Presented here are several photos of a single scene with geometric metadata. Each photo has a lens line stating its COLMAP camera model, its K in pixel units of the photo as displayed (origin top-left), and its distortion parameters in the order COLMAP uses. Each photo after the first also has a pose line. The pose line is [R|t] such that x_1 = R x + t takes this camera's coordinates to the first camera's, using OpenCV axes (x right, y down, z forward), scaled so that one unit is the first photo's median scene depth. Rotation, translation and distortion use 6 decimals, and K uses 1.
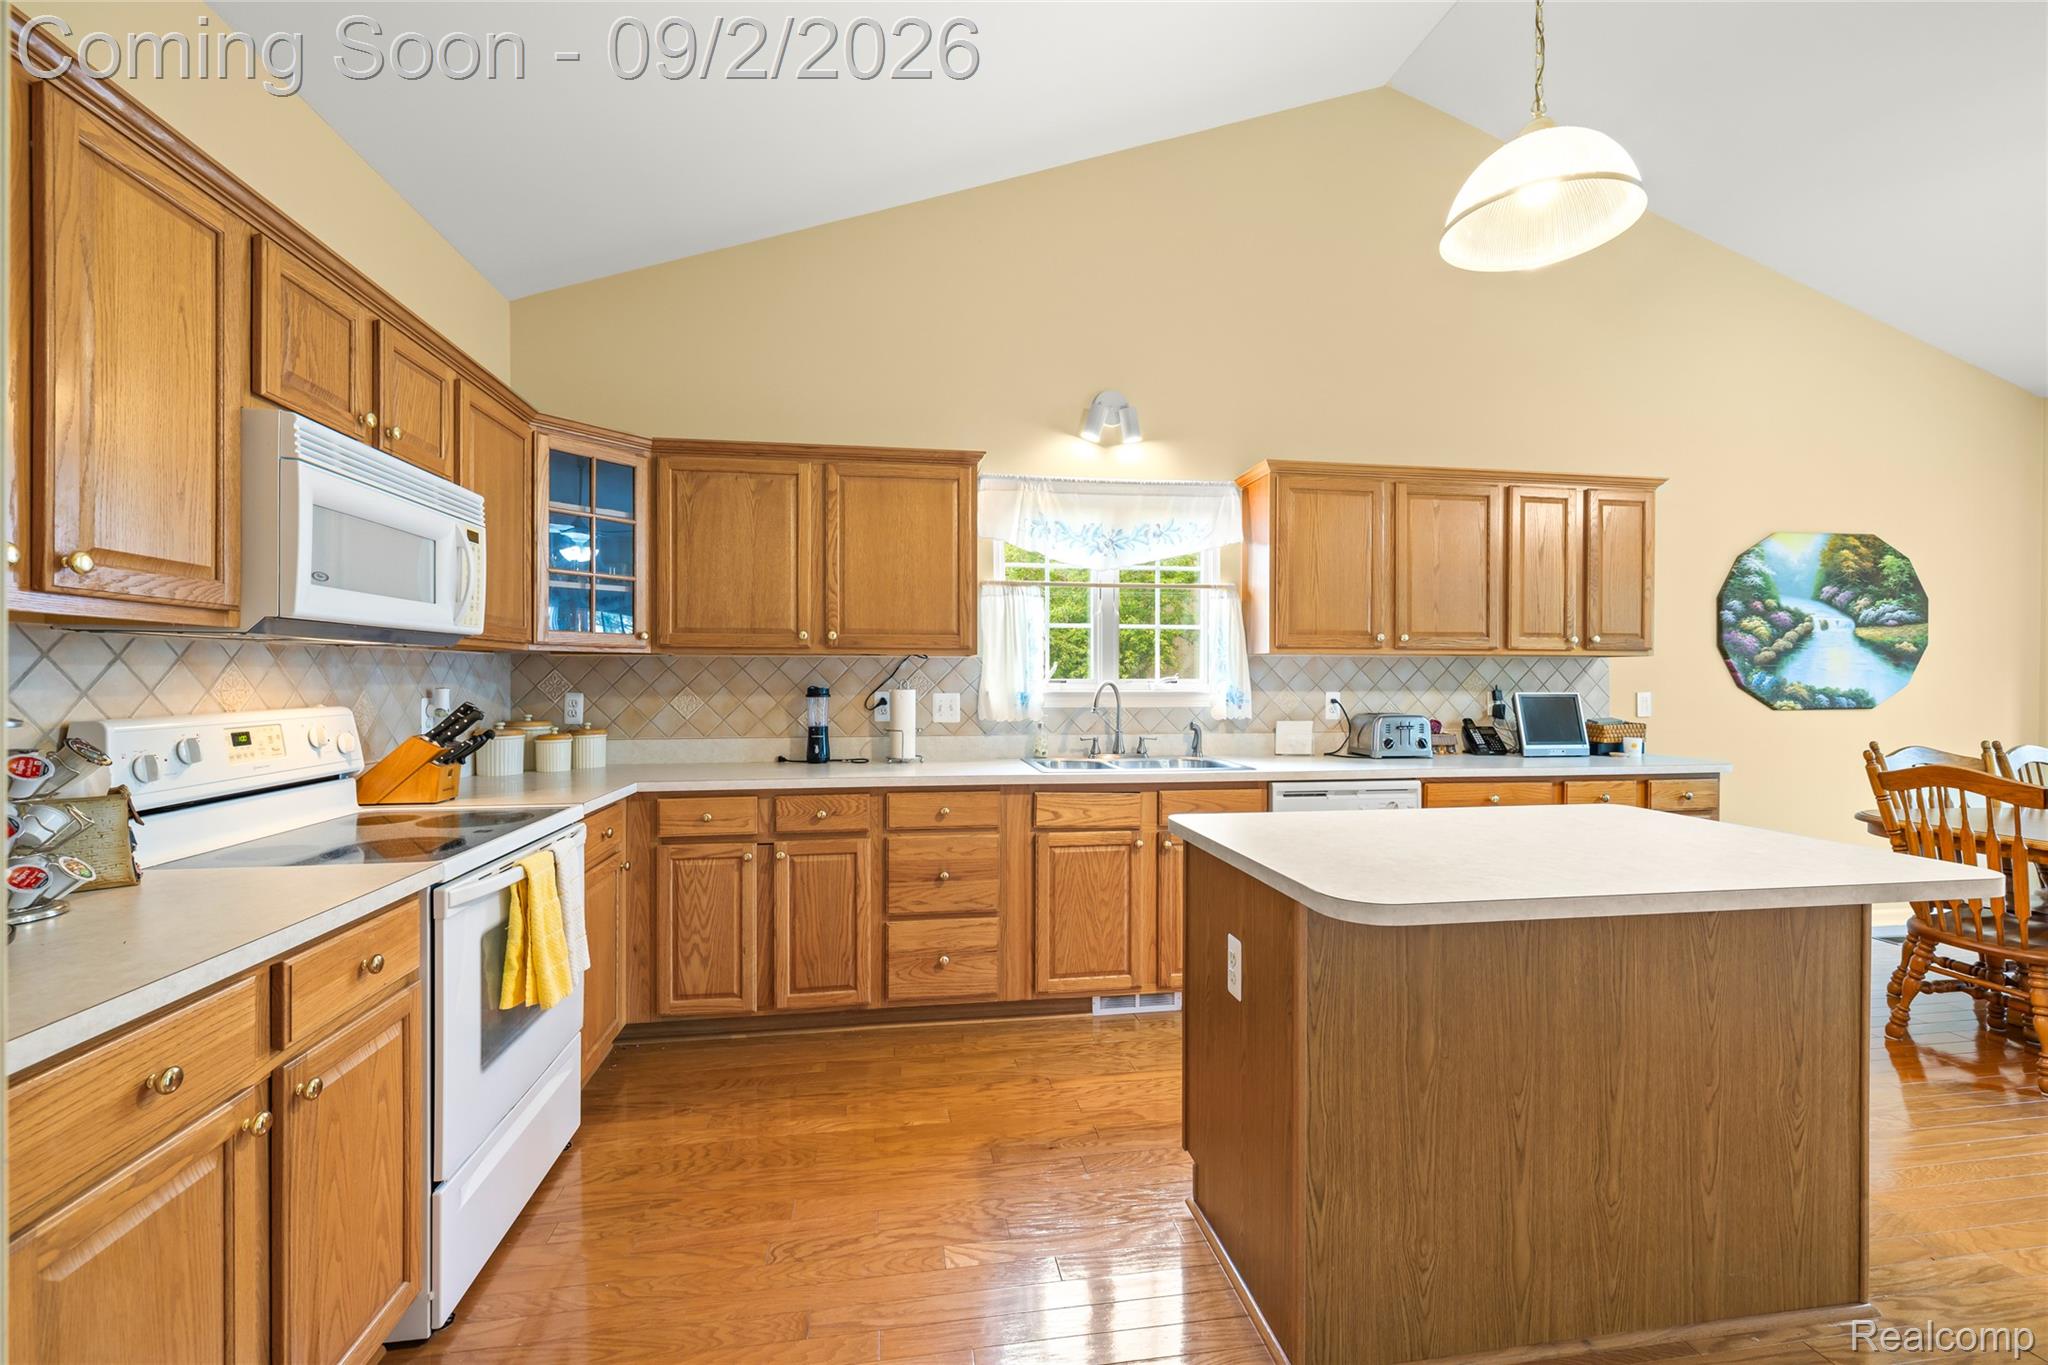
lens RADIAL K [[870.3, 0, 1018.9], [0, 870.3, 676.4], [0, 0, 1]] dist [0.011373, 0.000255]
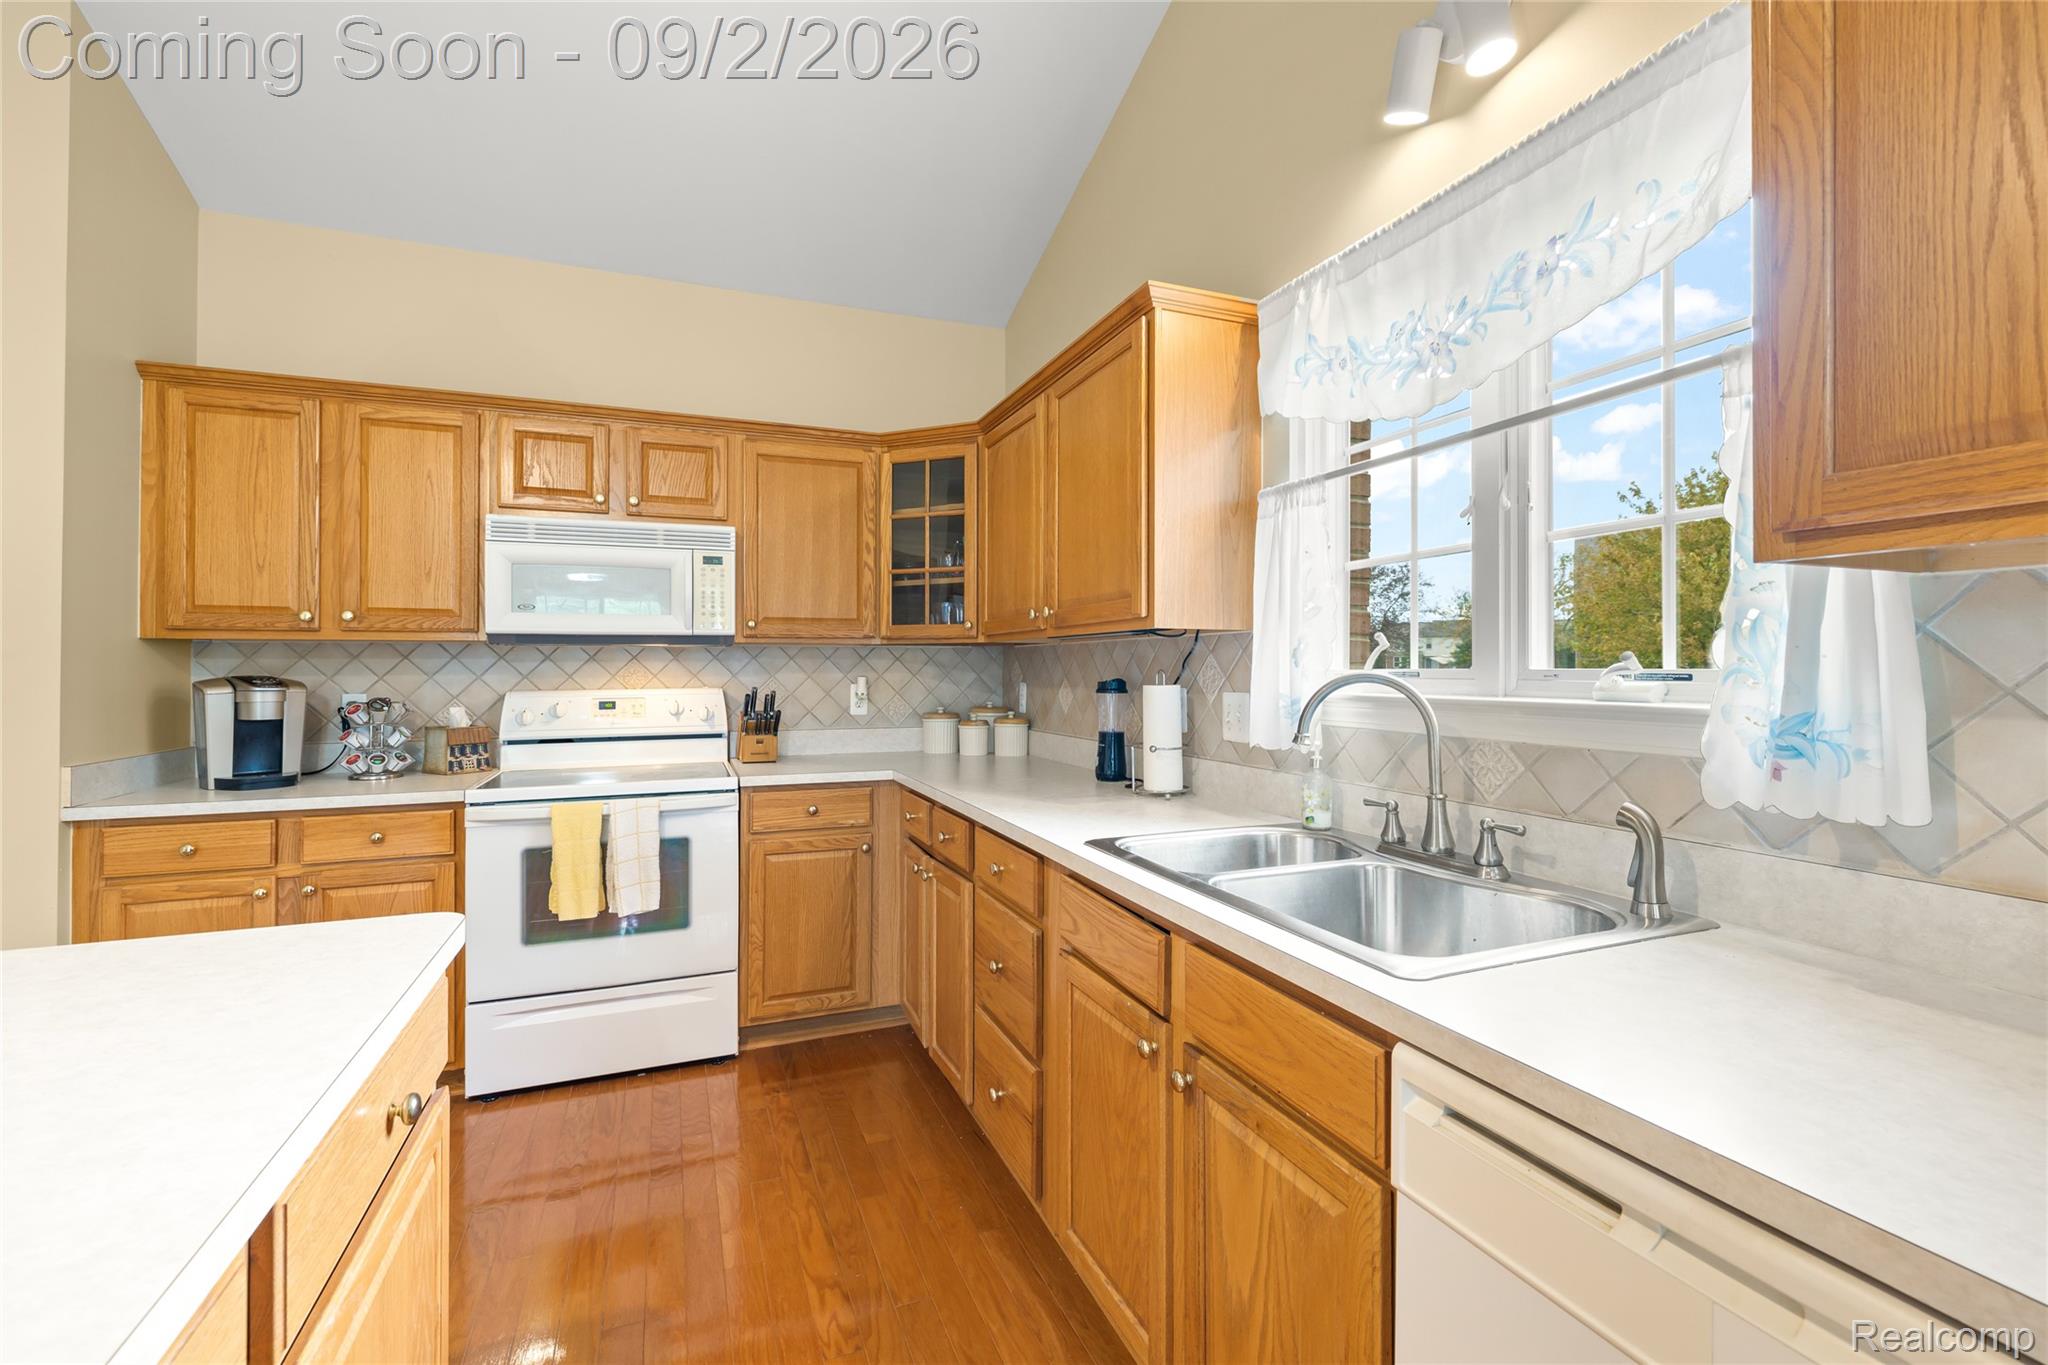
lens RADIAL K [[870.3, 0, 1043.1], [0, 870.3, 662.1], [0, 0, 1]] dist [0.011373, 0.000255]
pose [[0.227913, -0.008746, -0.973642, 0.479547], [0.003393, 0.999961, -0.008188, 0.002700], [0.973676, -0.001437, 0.227934, 0.744474]]
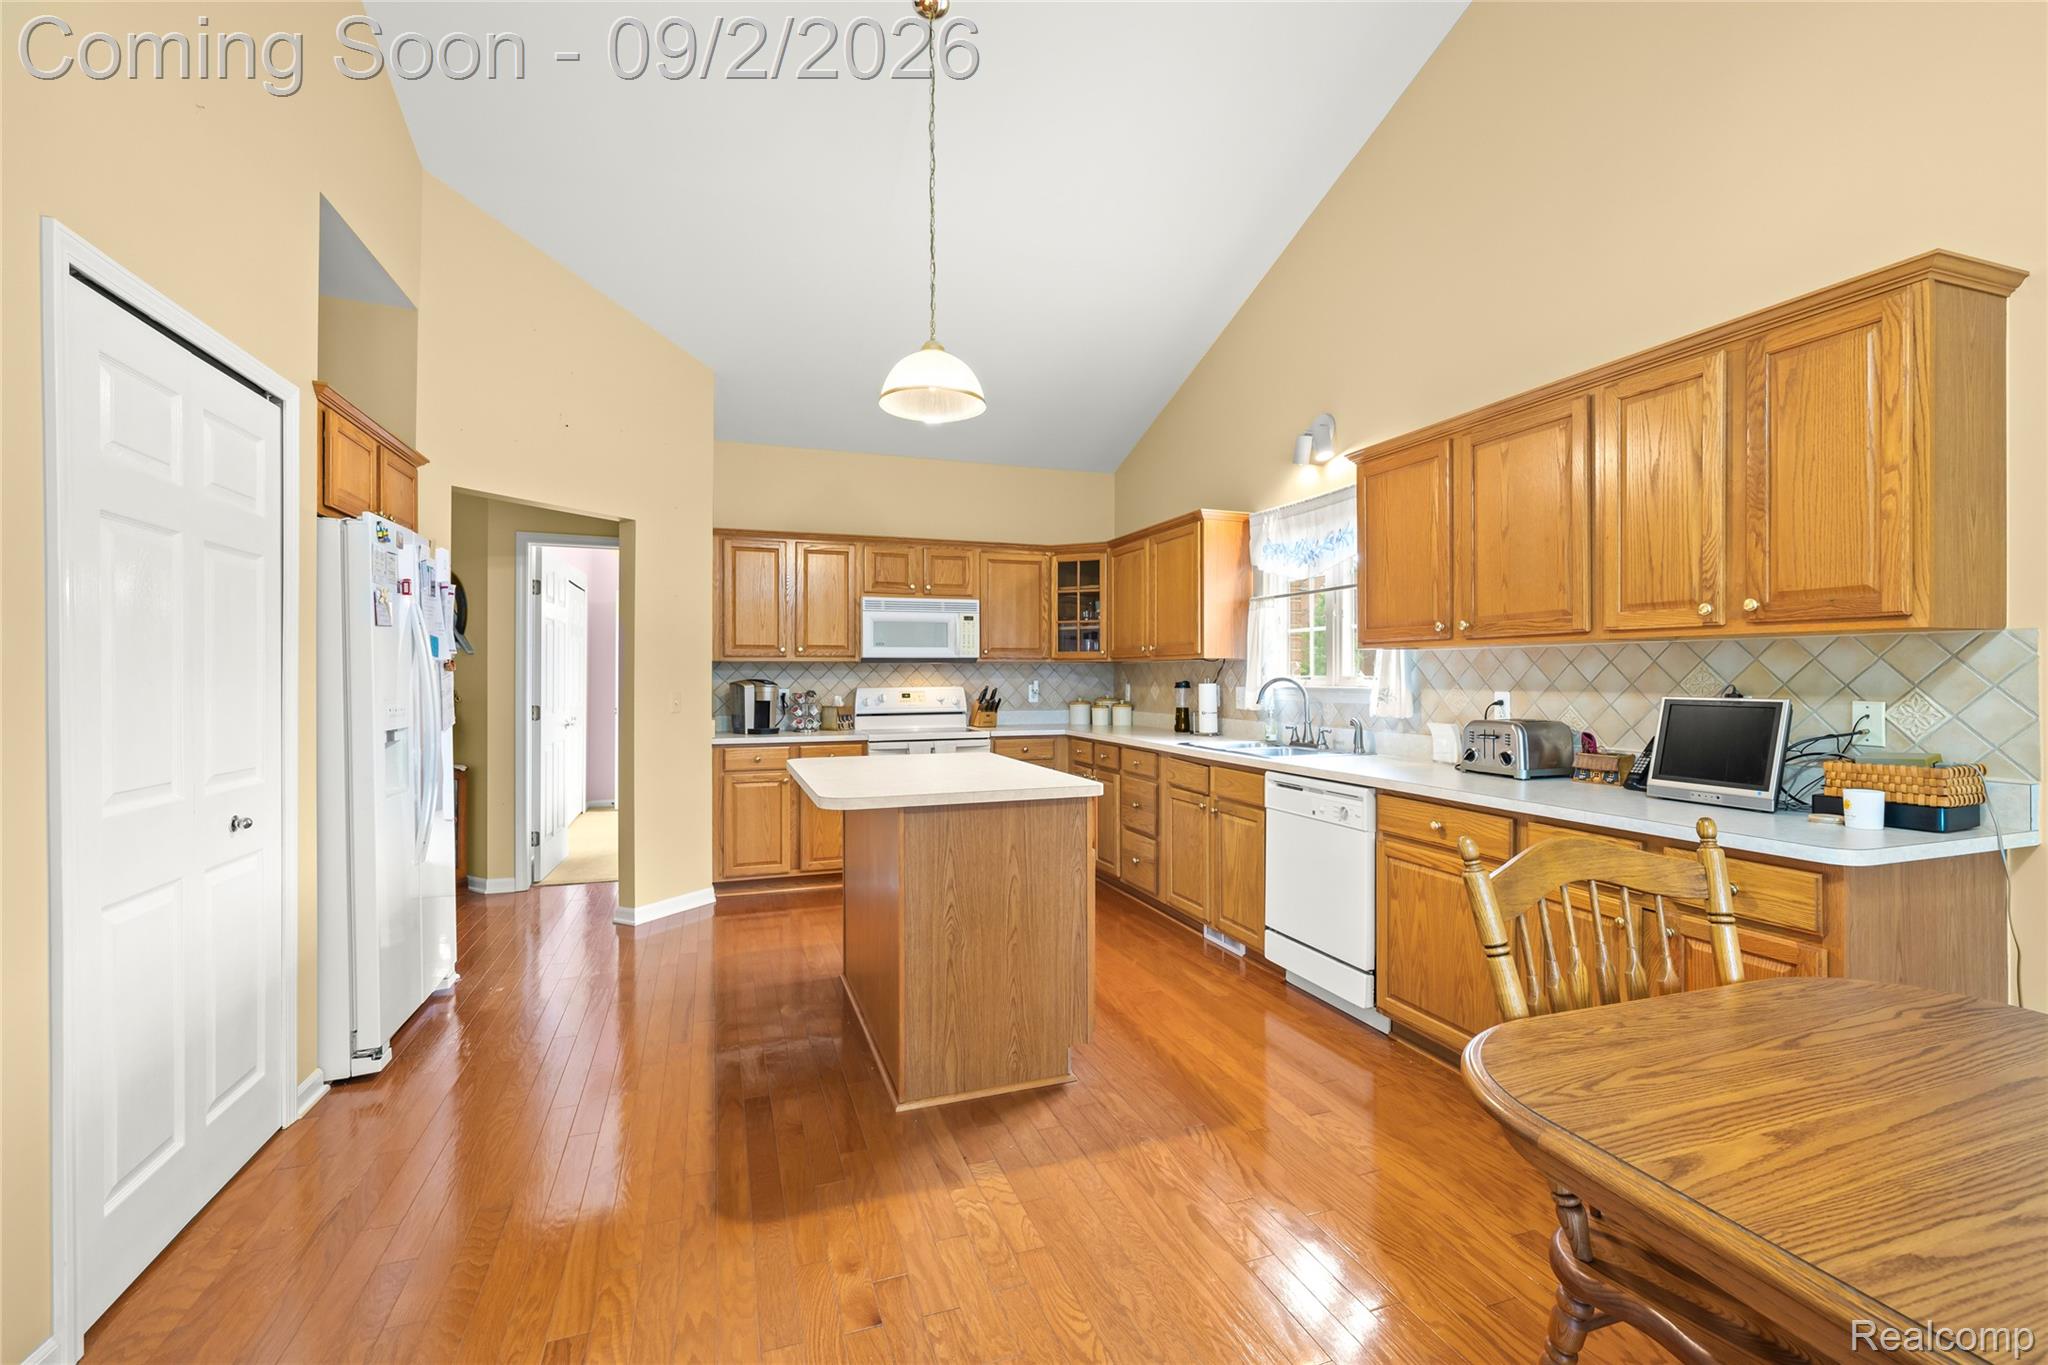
lens RADIAL K [[896.9, 0, 1067.9], [0, 896.9, 656.2], [0, 0, 1]] dist [0.000952, 0.000003]
pose [[0.205931, -0.022242, -0.978314, 1.202766], [0.003672, 0.999752, -0.021957, 0.002022], [0.978560, 0.000930, 0.205962, 0.473218]]
